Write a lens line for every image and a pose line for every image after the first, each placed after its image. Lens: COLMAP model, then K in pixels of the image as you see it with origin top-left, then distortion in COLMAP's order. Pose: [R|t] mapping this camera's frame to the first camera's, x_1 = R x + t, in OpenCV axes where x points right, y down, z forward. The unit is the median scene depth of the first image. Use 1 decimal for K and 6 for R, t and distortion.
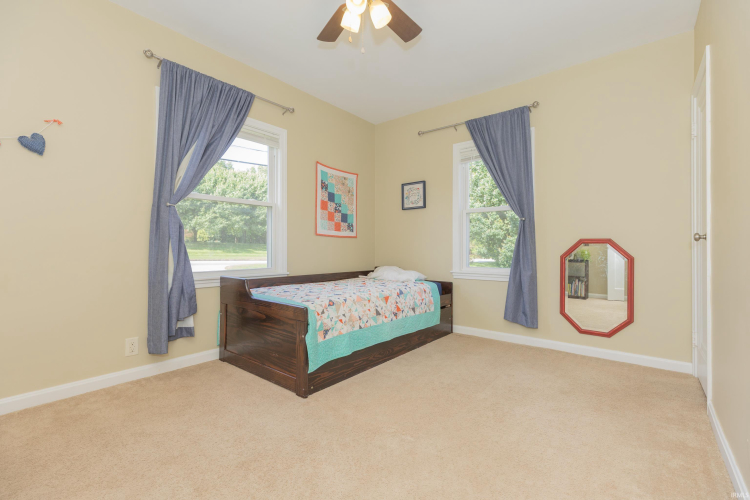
lens RADIAL K [[330.7, 0, 370.4], [0, 330.7, 249.9], [0, 0, 1]] dist [0.002934, 0.000210]
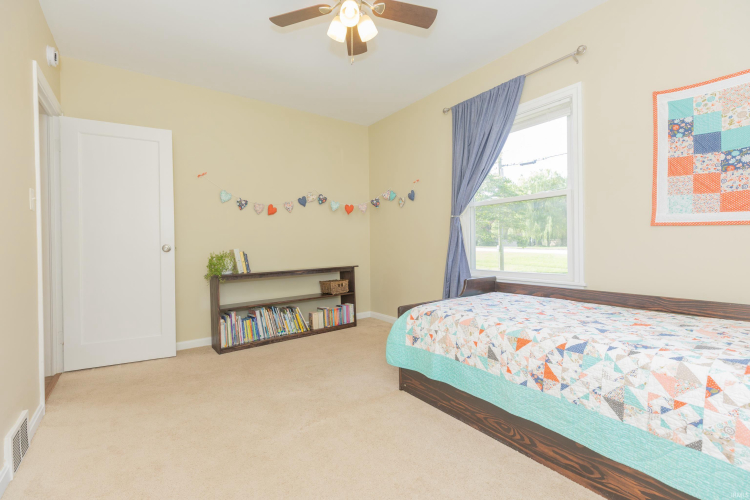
lens RADIAL K [[330.7, 0, 370.4], [0, 330.7, 249.9], [0, 0, 1]] dist [0.002934, 0.000210]
pose [[-0.258873, 0.013502, -0.965817, 0.633720], [0.008421, 0.999896, 0.011722, -0.018277], [0.965875, -0.005099, -0.258960, 0.864456]]
